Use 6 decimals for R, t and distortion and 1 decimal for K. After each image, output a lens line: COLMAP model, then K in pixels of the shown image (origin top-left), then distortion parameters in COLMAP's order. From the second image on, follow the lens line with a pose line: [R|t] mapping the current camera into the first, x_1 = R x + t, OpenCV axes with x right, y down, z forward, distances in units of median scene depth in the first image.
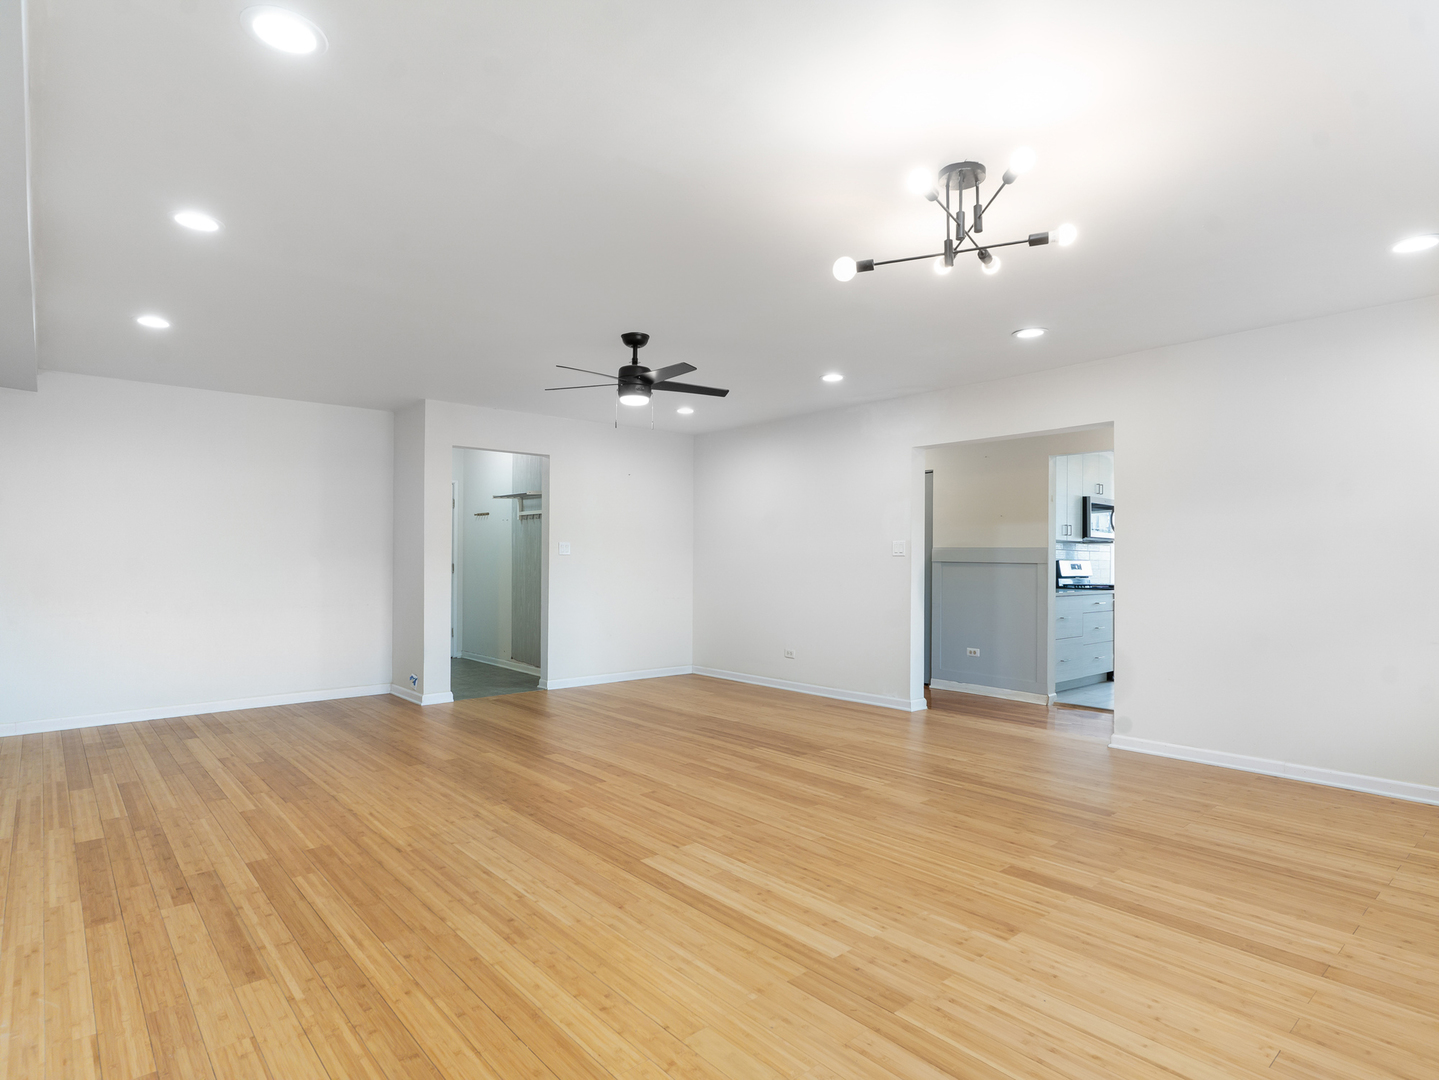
lens RADIAL K [[767.9, 0, 710.8], [0, 767.9, 531.1], [0, 0, 1]] dist [0.001618, -0.000309]
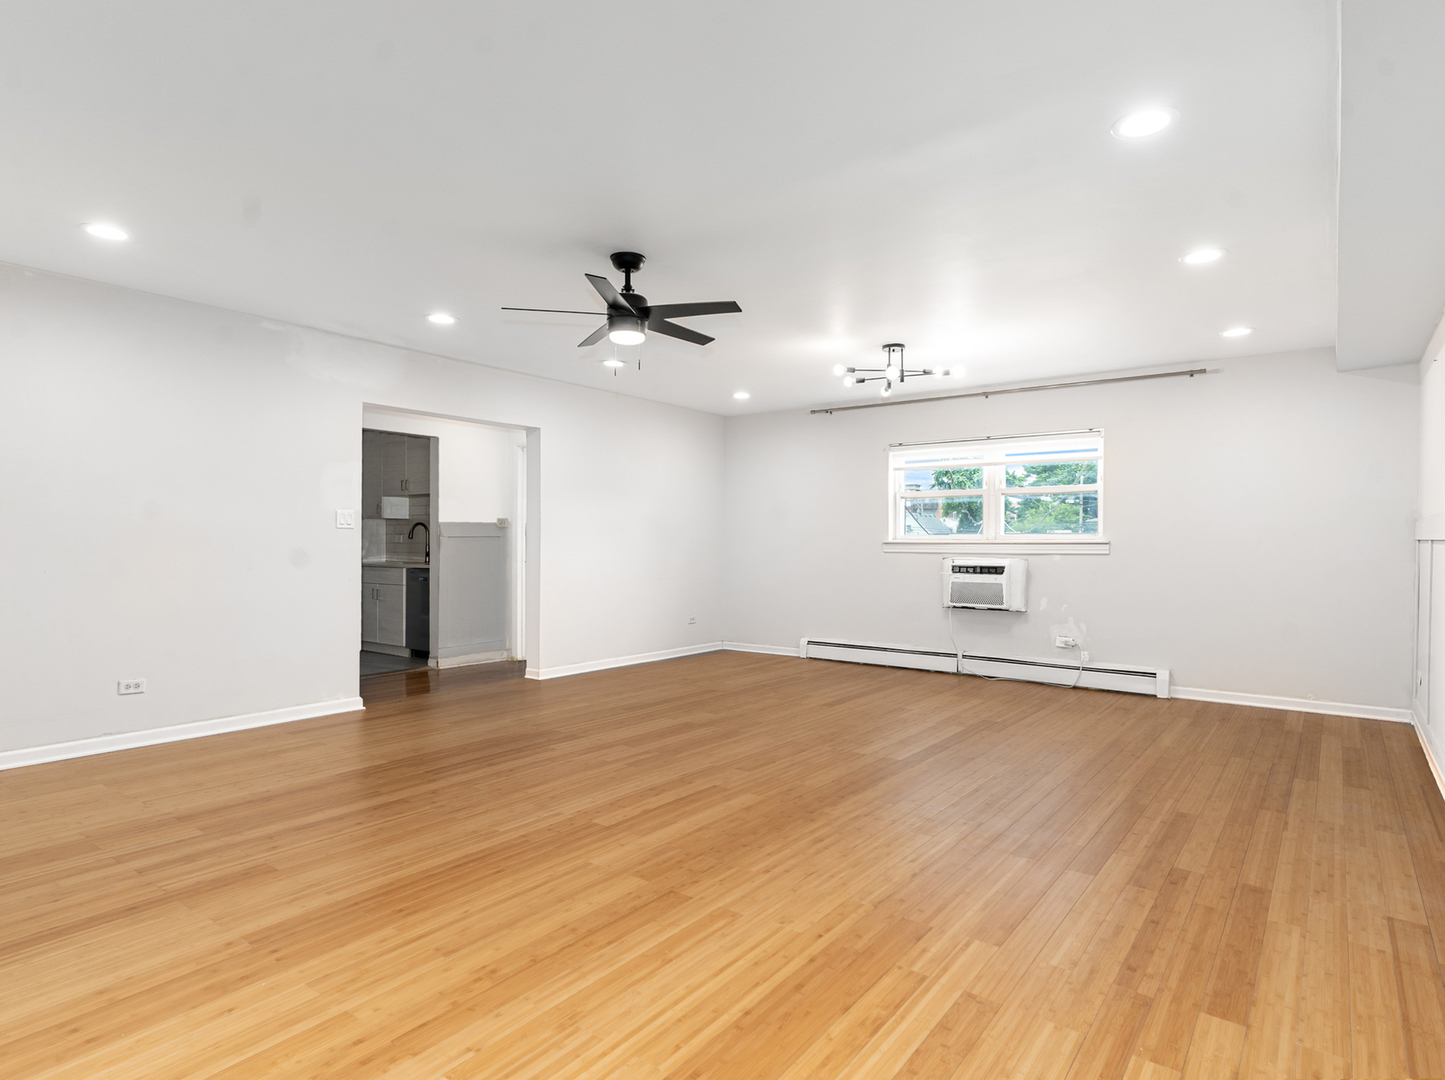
lens RADIAL K [[803.6, 0, 734.7], [0, 803.6, 545.3], [0, 0, 1]] dist [0.022065, 0.000297]
pose [[-0.215423, -0.008556, 0.976483, -1.238926], [-0.050142, 0.998739, -0.002311, 0.059334], [-0.975233, -0.049460, -0.215581, 1.409843]]
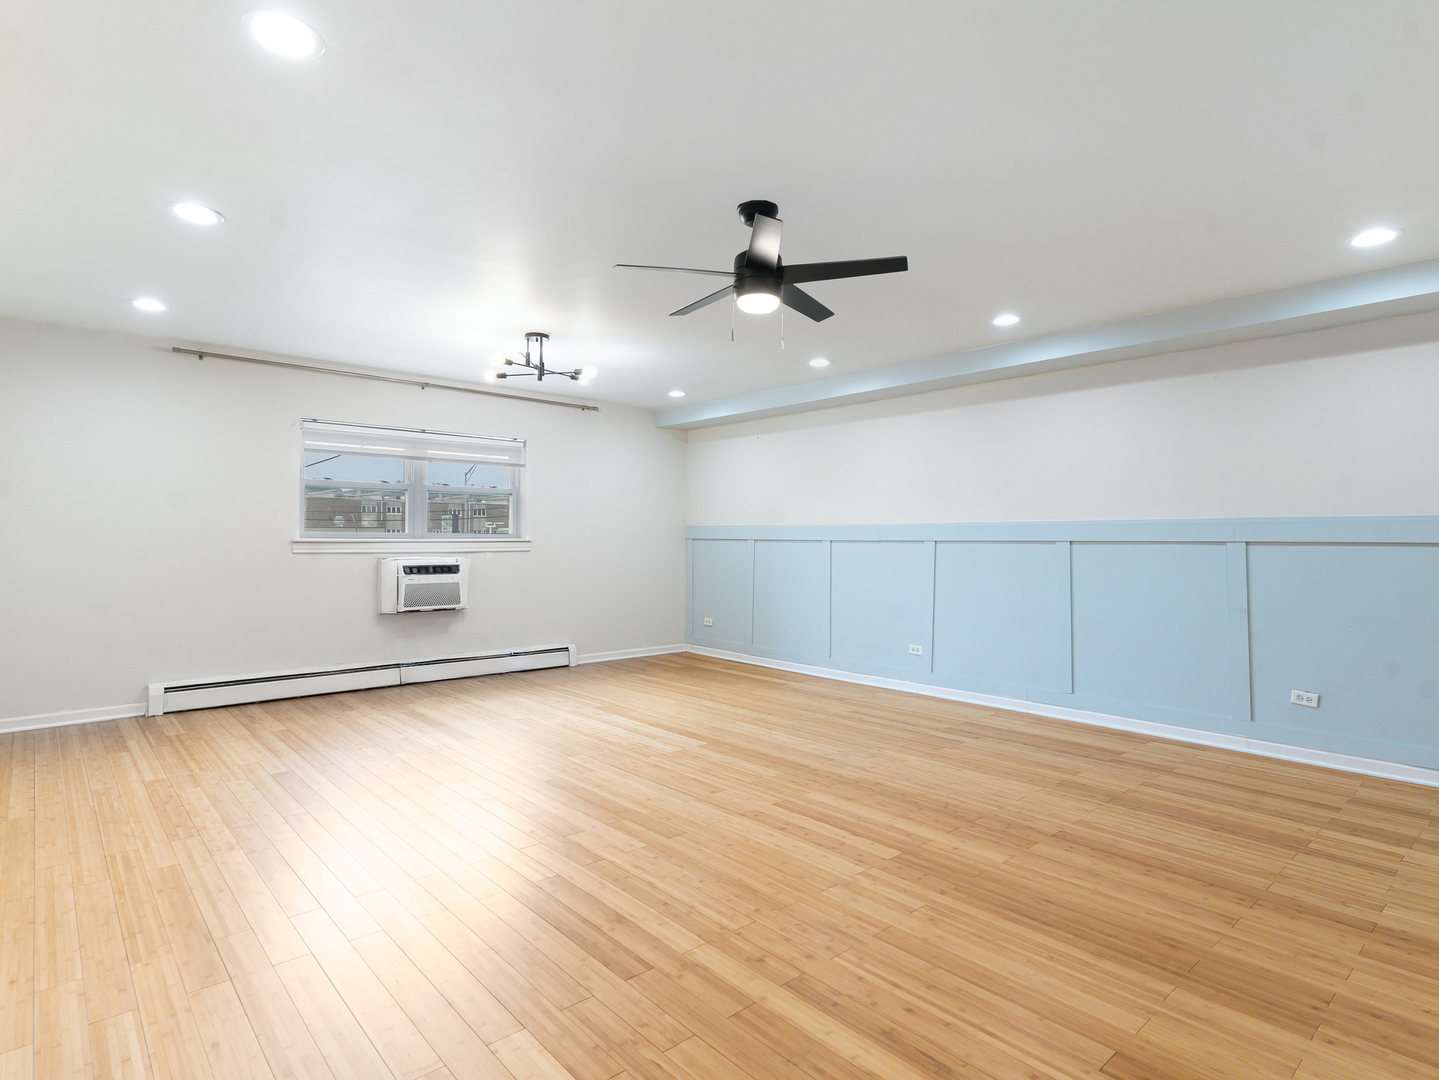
lens RADIAL K [[767.9, 0, 710.8], [0, 767.9, 531.1], [0, 0, 1]] dist [0.001618, -0.000309]
pose [[-0.999958, -0.007997, -0.004454, -0.074429], [-0.007745, 0.998512, -0.053988, 0.086368], [0.004879, -0.053951, -0.998532, 2.194307]]
